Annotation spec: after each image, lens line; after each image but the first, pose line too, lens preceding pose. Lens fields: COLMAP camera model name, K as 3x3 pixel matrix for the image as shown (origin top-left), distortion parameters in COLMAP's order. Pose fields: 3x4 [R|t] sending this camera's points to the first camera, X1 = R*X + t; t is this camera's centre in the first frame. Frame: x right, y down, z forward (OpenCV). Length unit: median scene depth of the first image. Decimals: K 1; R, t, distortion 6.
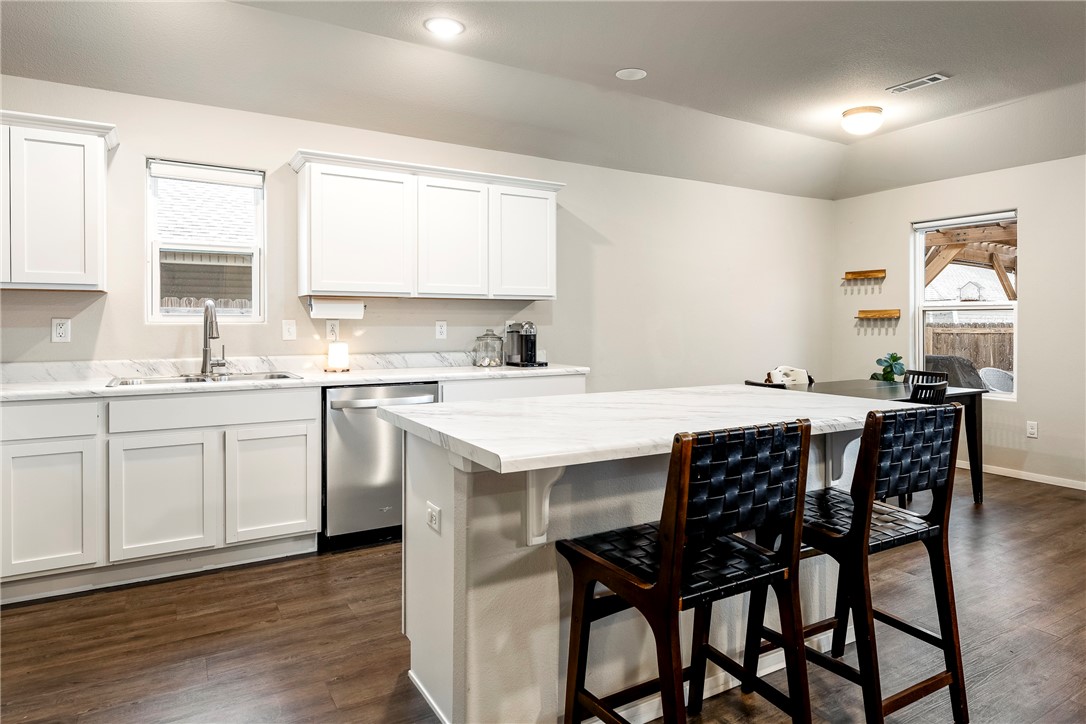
lens RADIAL K [[662.0, 0, 600.0], [0, 662.0, 327.7], [0, 0, 1]] dist [-0.005167, -0.001502]
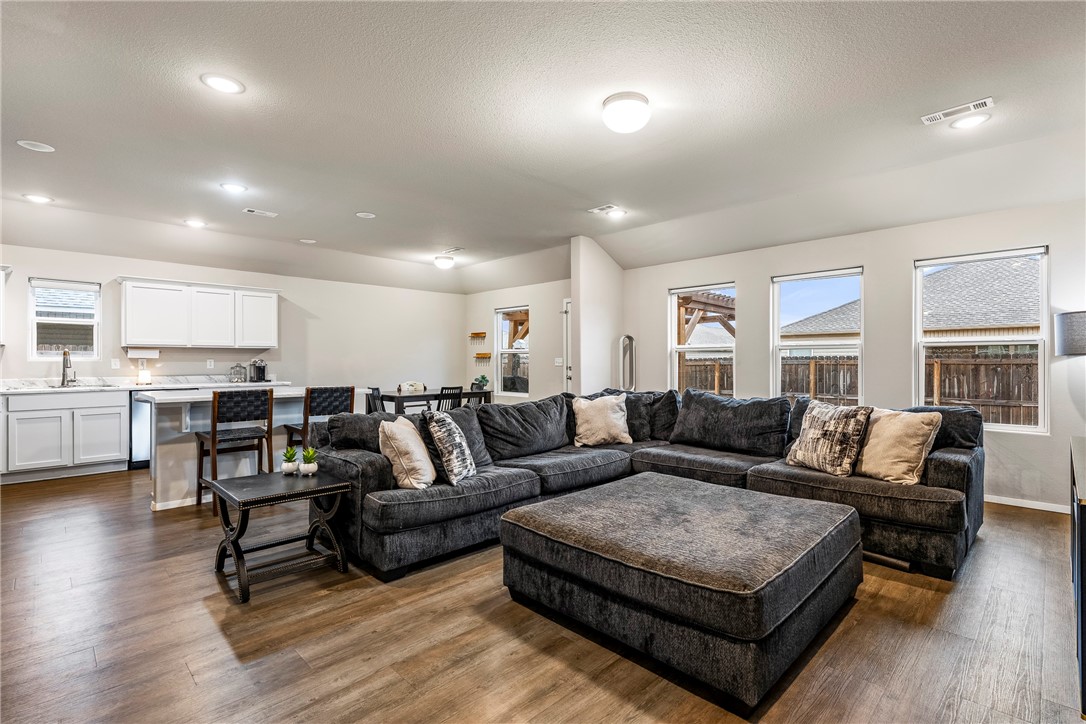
lens RADIAL K [[499.0, 0, 563.8], [0, 499.0, 359.8], [0, 0, 1]] dist [-0.004723, -0.000247]
pose [[0.973291, -0.001152, 0.229570, 0.517541], [0.002544, 0.999980, -0.005767, 0.003892], [-0.229559, 0.006197, 0.973275, -0.791041]]
